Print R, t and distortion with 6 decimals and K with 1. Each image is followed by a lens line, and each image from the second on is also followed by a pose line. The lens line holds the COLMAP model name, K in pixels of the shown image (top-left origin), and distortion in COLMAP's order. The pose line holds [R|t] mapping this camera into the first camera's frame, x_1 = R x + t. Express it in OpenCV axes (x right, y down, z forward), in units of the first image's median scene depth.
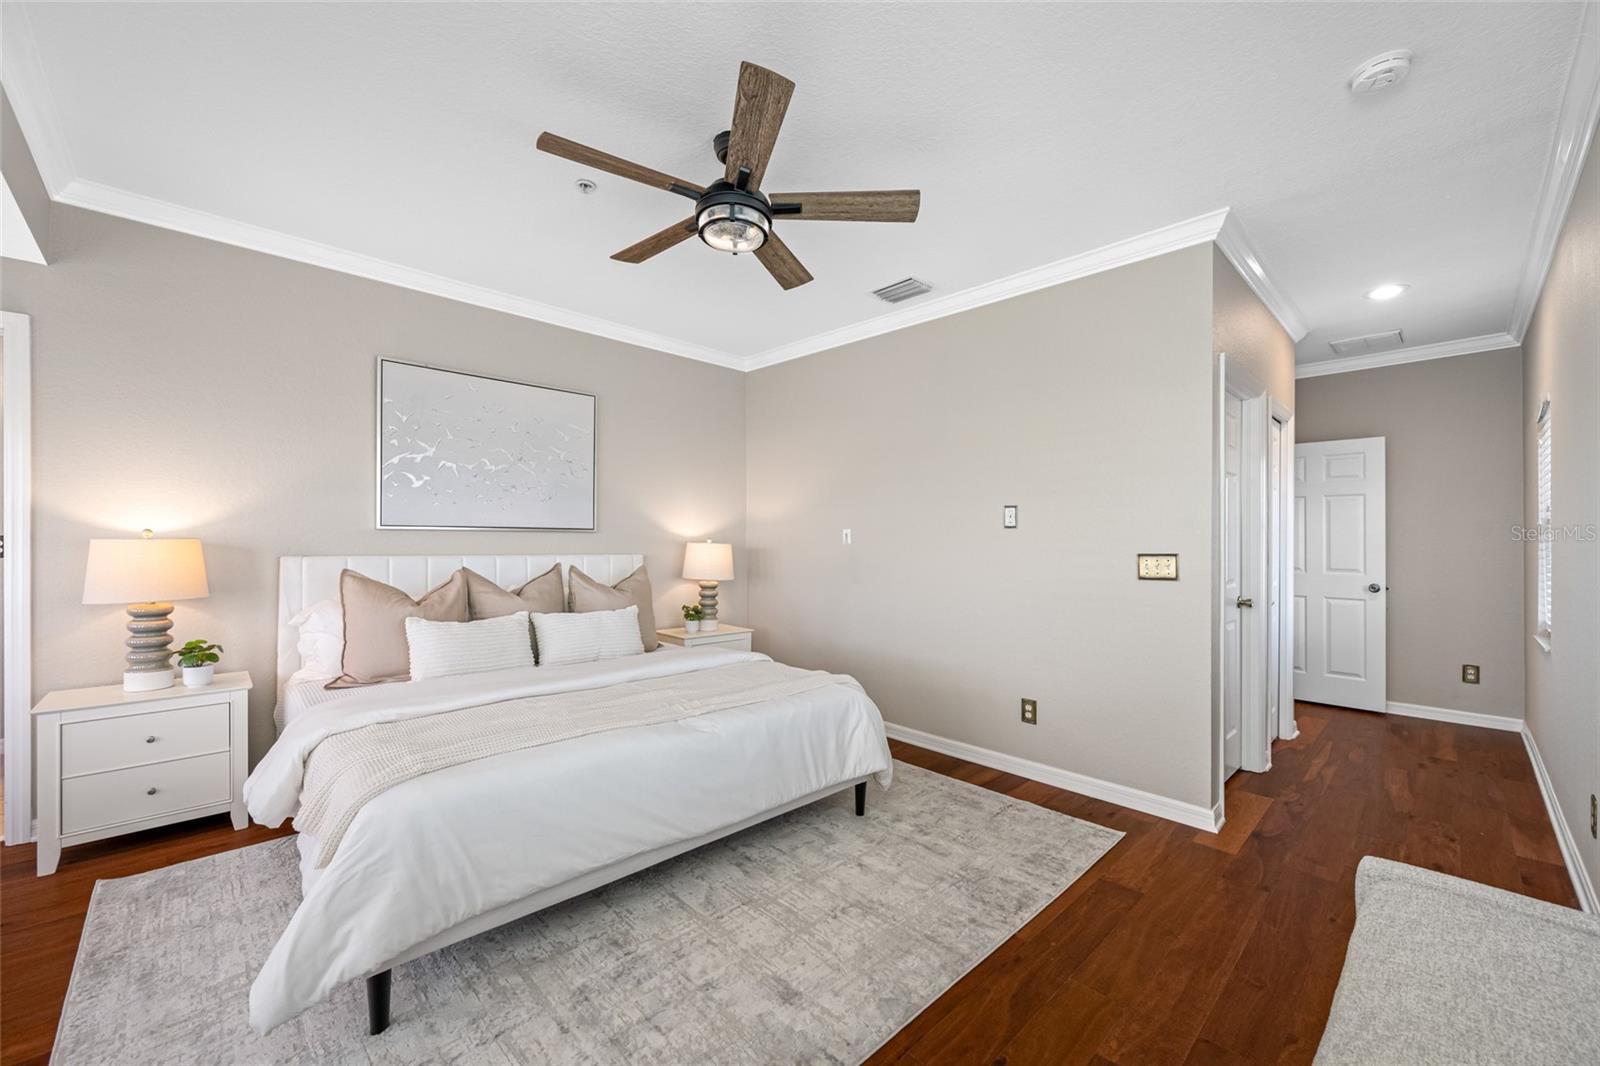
lens RADIAL K [[641.2, 0, 797.5], [0, 641.2, 534.9], [0, 0, 1]] dist [0.002335, 0.000518]
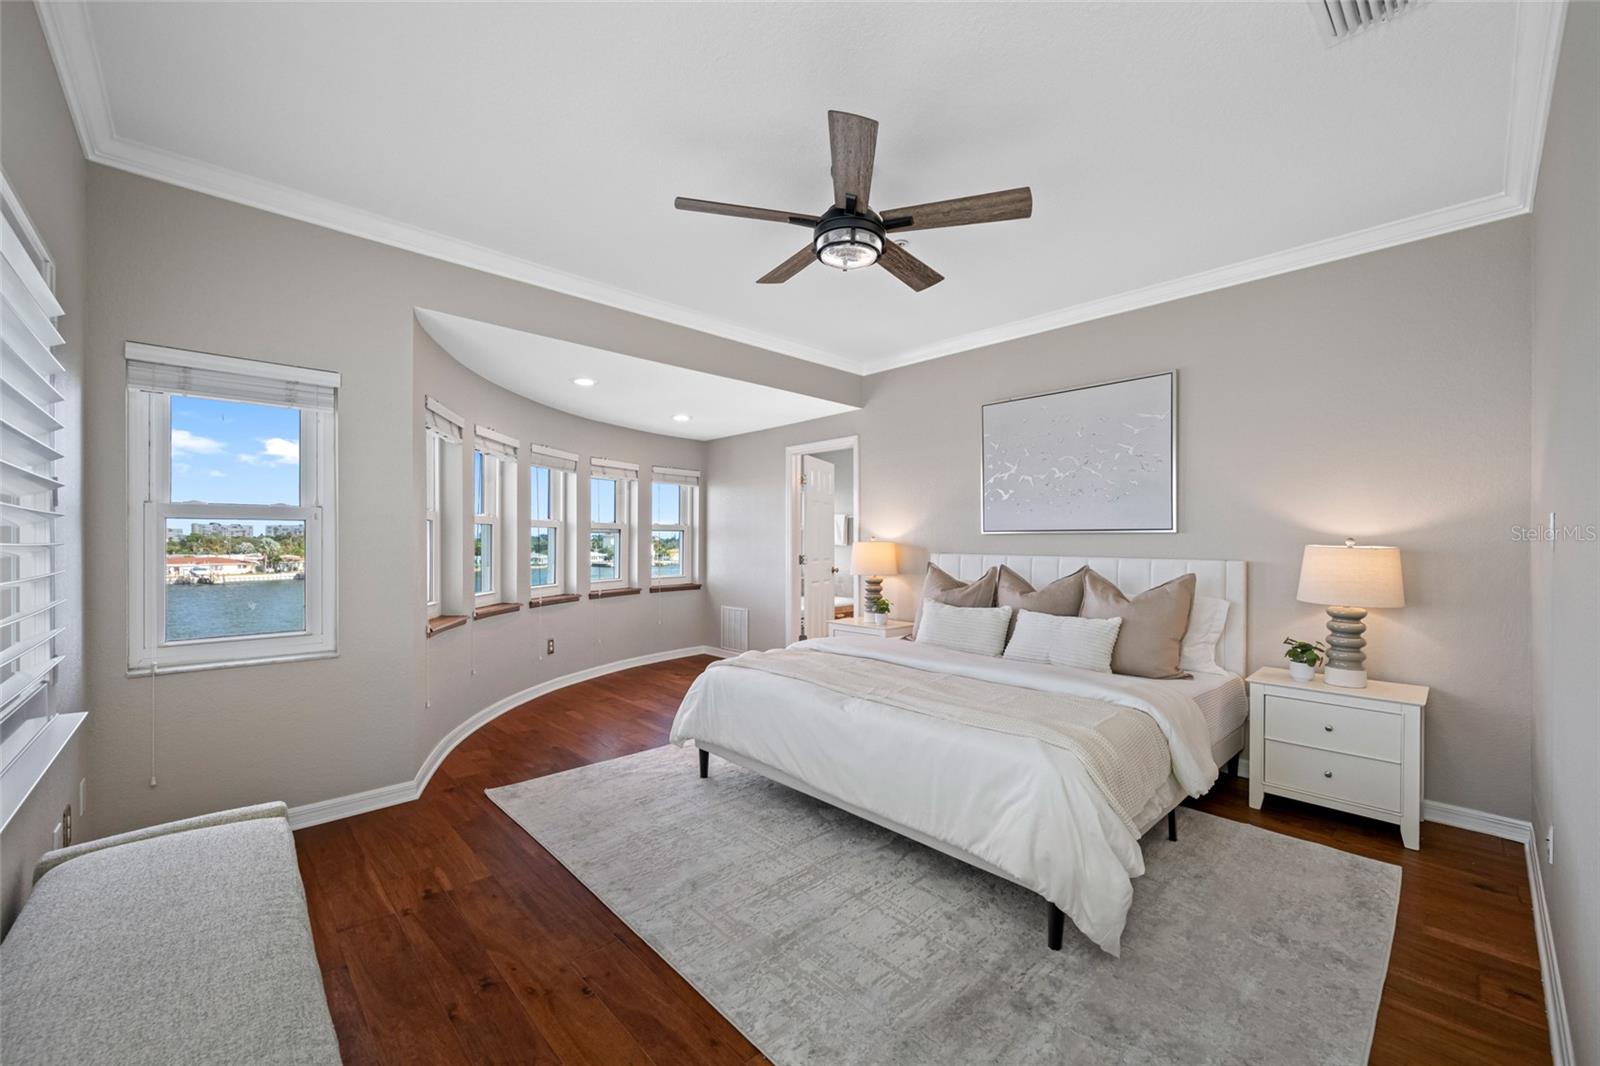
lens RADIAL K [[641.2, 0, 802.7], [0, 641.2, 543.1], [0, 0, 1]] dist [0.002335, 0.000518]
pose [[-0.021666, -0.005062, -0.999752, 0.676646], [0.002889, 0.999983, -0.005126, 0.015281], [0.999761, -0.002999, -0.021651, 0.657579]]
